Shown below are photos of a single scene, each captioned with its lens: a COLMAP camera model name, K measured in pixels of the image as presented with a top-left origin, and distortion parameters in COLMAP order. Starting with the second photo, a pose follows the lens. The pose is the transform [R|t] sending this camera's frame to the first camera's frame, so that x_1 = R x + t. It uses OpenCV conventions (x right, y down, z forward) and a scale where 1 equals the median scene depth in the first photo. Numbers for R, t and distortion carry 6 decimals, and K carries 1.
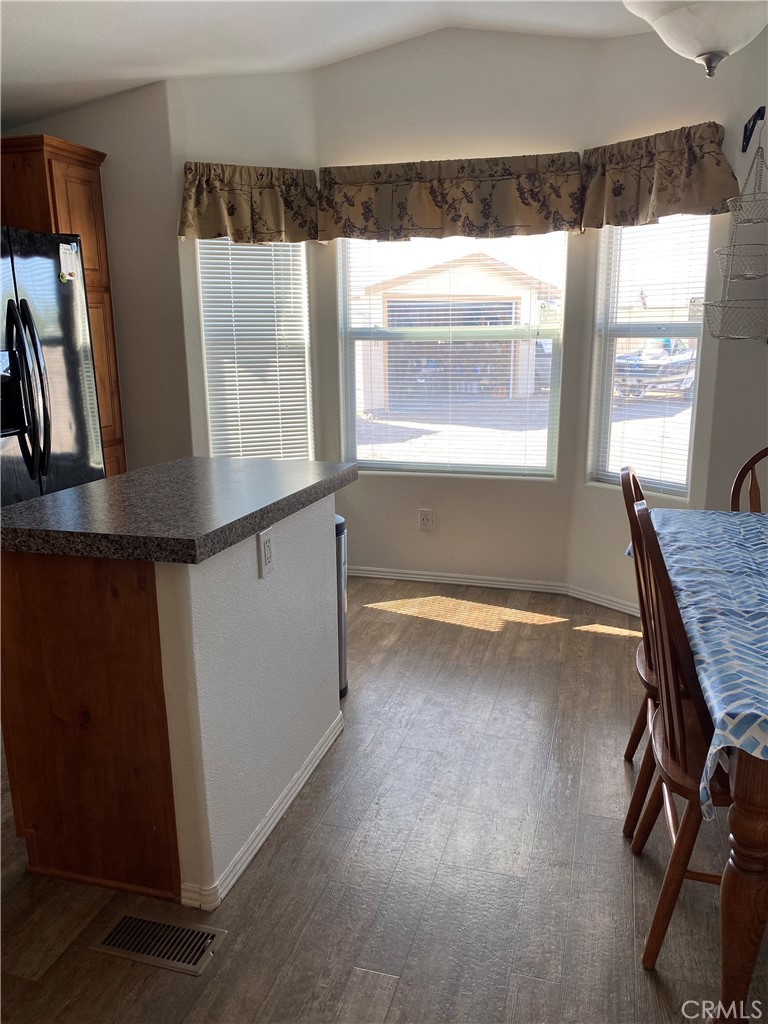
lens RADIAL K [[788.2, 0, 393.2], [0, 788.2, 508.4], [0, 0, 1]] dist [0.021881, -0.013465]
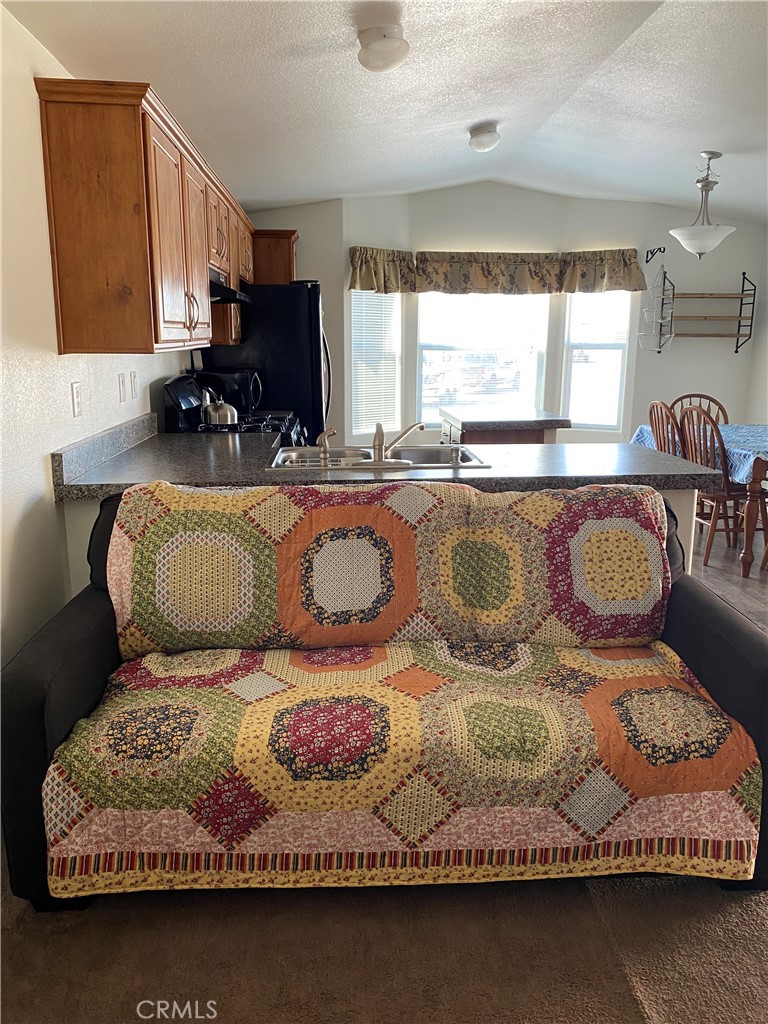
lens RADIAL K [[782.7, 0, 384.0], [0, 782.7, 512.0], [0, 0, 1]] dist [0.092921, -0.124642]
pose [[0.941213, -0.058615, 0.332691, -0.916485], [0.061805, 0.998088, 0.000997, 0.163354], [-0.332113, 0.019624, 0.943035, -0.718970]]
